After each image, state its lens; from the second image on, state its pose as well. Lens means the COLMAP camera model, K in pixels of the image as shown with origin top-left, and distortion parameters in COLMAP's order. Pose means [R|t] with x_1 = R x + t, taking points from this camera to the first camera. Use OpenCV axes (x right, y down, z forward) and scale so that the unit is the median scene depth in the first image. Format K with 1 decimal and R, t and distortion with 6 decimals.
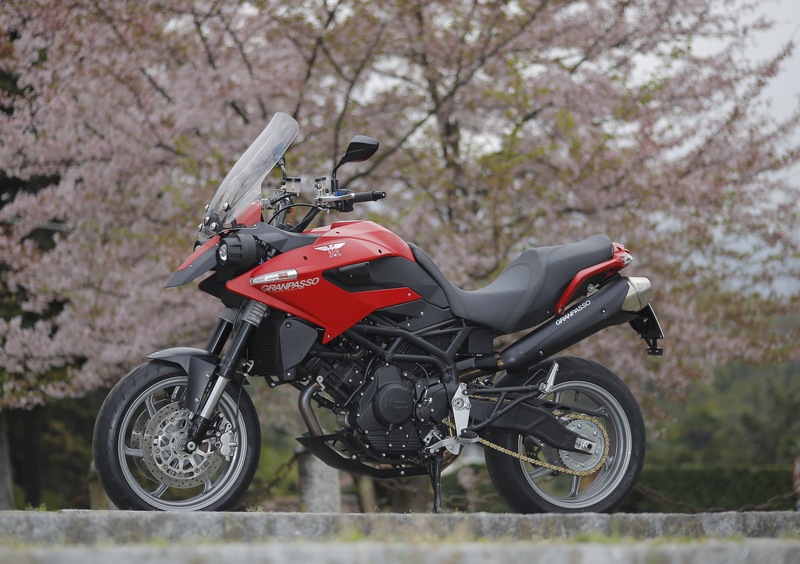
lens RADIAL K [[2513.8, 0, 397.5], [0, 2513.8, 284.5], [0, 0, 1]] dist [0.134287, 0.000000]
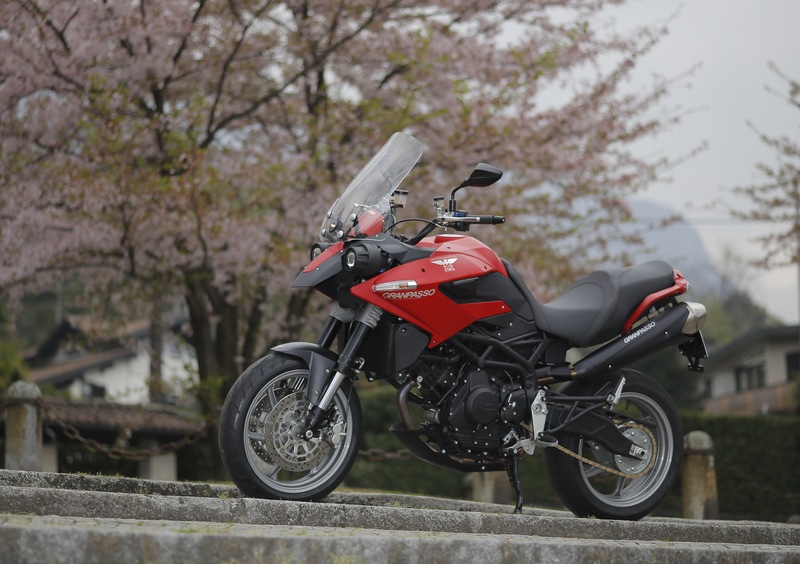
lens RADIAL K [[2513.8, 0, 402.9], [0, 2513.8, 280.4], [0, 0, 1]] dist [0.134287, 0.000000]
pose [[0.989067, 0.077167, 0.125661, -0.178100], [-0.082057, 0.996041, 0.034201, -0.041866], [-0.122525, -0.044138, 0.991483, -0.084070]]
